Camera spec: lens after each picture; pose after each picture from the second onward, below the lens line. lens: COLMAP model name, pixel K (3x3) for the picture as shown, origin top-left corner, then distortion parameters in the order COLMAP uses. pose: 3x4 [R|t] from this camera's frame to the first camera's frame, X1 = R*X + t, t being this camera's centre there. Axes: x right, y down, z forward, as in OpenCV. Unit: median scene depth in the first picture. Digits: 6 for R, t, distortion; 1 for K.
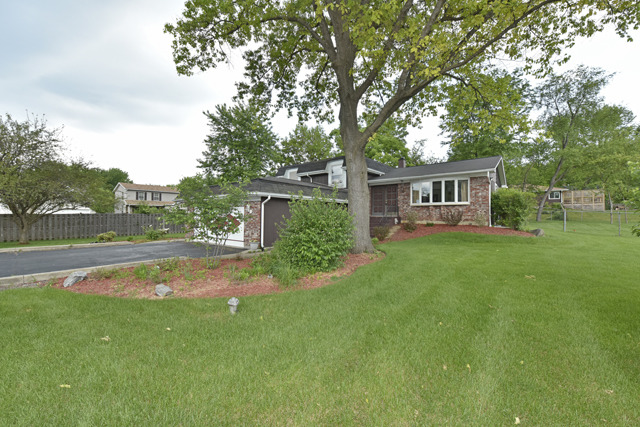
lens RADIAL K [[256.0, 0, 321.2], [0, 256.0, 216.2], [0, 0, 1]] dist [0.002135, 0.000092]
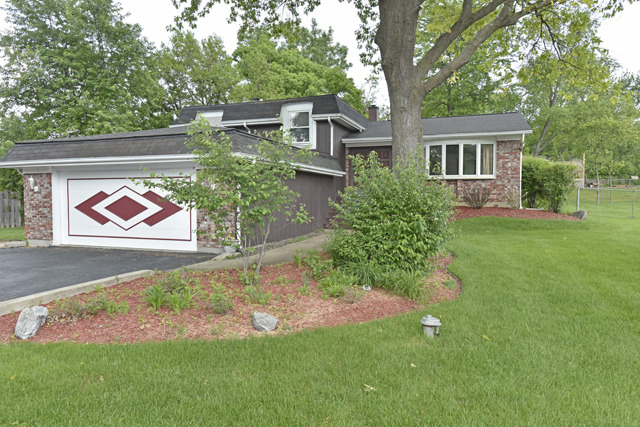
lens RADIAL K [[429.7, 0, 323.7], [0, 429.7, 211.2], [0, 0, 1]] dist [0.022044, 0.008688]
pose [[0.942530, -0.014396, 0.333811, -0.270957], [0.002550, 0.999352, 0.035898, 0.001150], [-0.334112, -0.032984, 0.941956, 0.010505]]
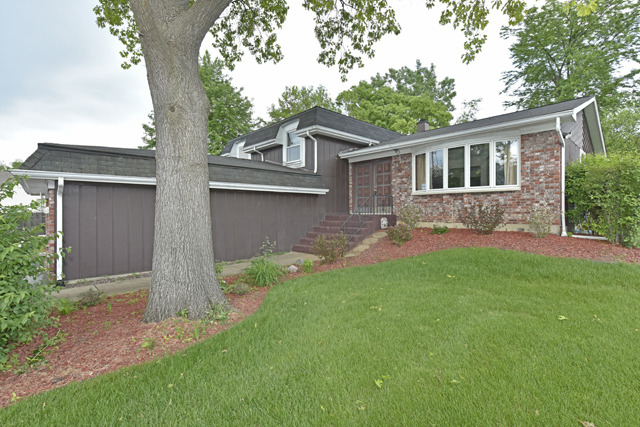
lens RADIAL K [[308.4, 0, 317.3], [0, 308.4, 213.1], [0, 0, 1]] dist [-0.004159, -0.000268]
pose [[0.989786, -0.007625, -0.142355, 0.262115], [0.008345, 0.999955, 0.004467, -0.006896], [0.142314, -0.005610, 0.989806, 0.337533]]
